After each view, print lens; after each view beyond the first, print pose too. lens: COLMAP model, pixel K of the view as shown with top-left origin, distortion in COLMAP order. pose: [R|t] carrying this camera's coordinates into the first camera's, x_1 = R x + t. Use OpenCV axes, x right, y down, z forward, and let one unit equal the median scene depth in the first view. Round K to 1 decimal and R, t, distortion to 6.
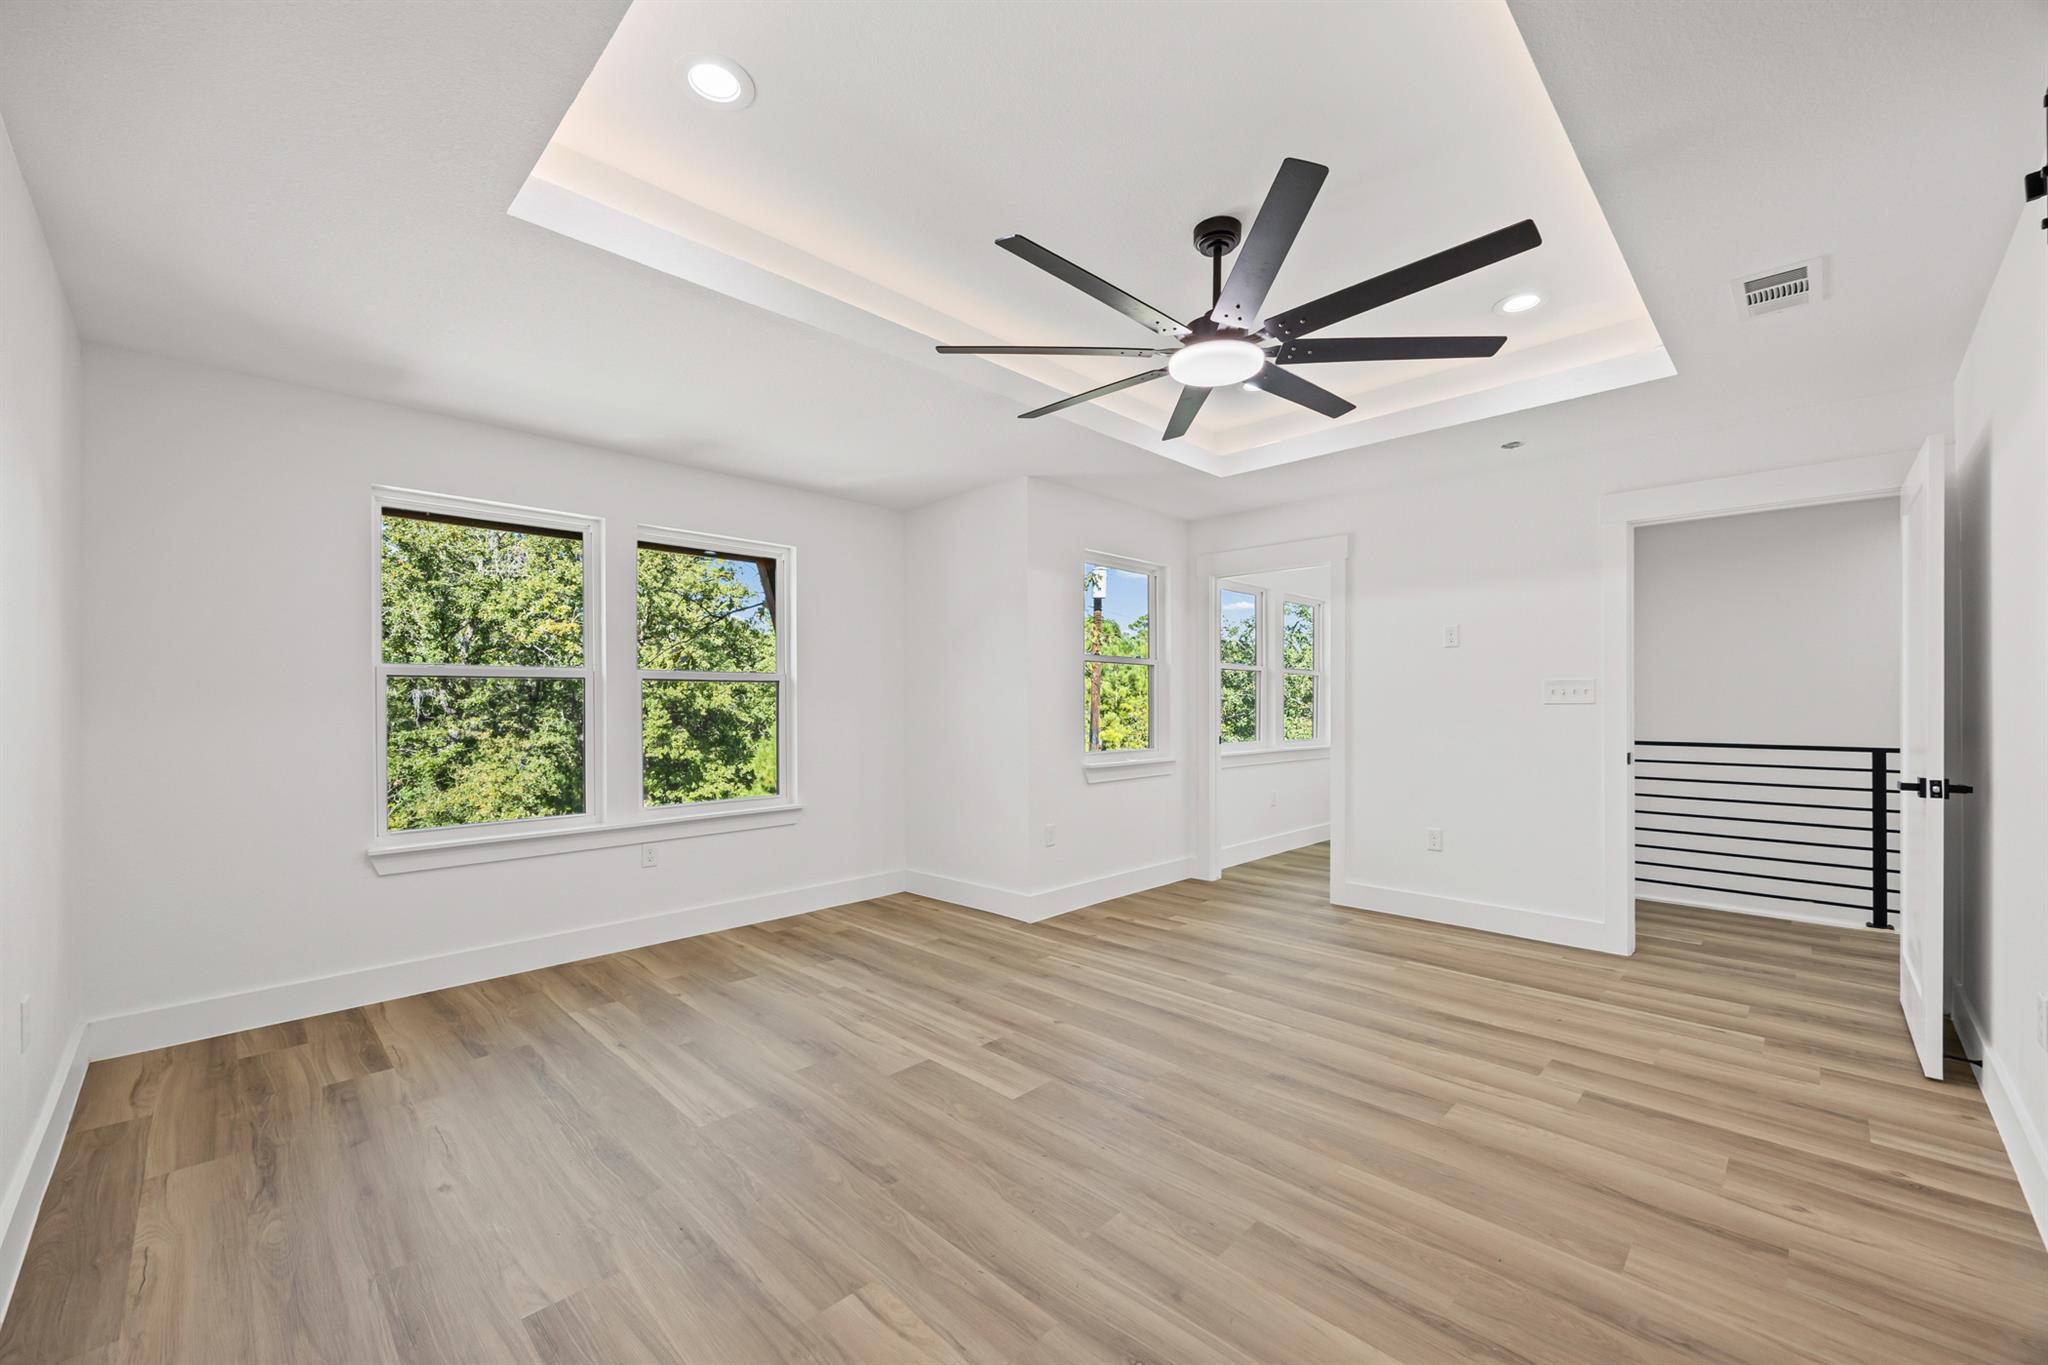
lens RADIAL K [[824.1, 0, 1012.3], [0, 824.1, 701.4], [0, 0, 1]] dist [0.000930, 0.000396]
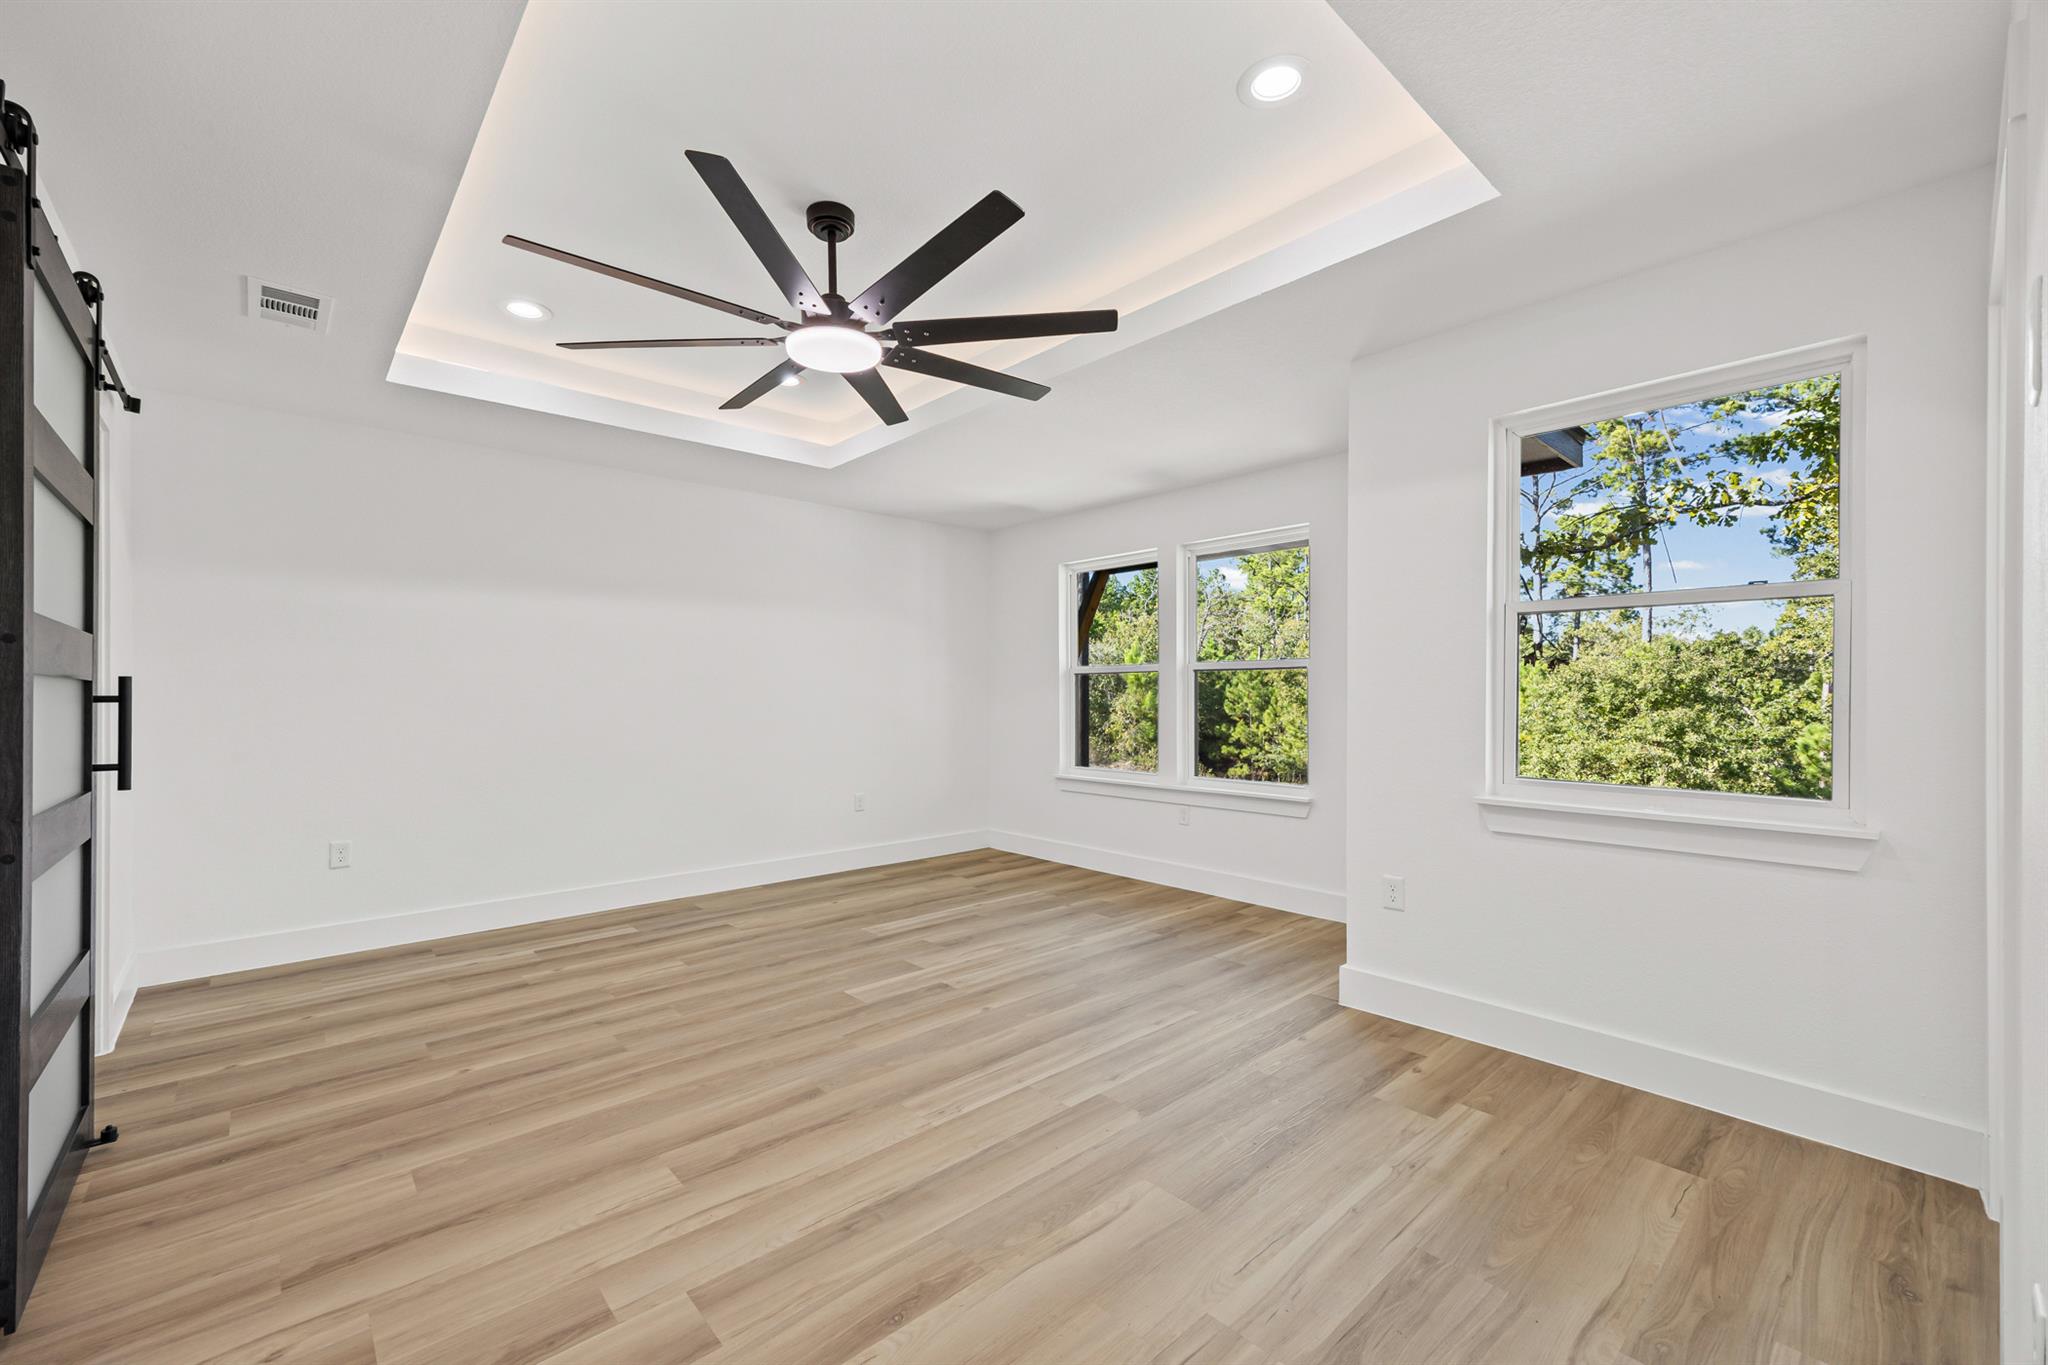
lens RADIAL K [[824.1, 0, 1011.2], [0, 824.1, 685.4], [0, 0, 1]] dist [0.000930, 0.000396]
pose [[-0.051964, -0.004907, -0.998637, 1.193147], [0.003157, 0.999982, -0.005078, 0.000074], [0.998644, -0.003417, -0.051947, 1.220820]]
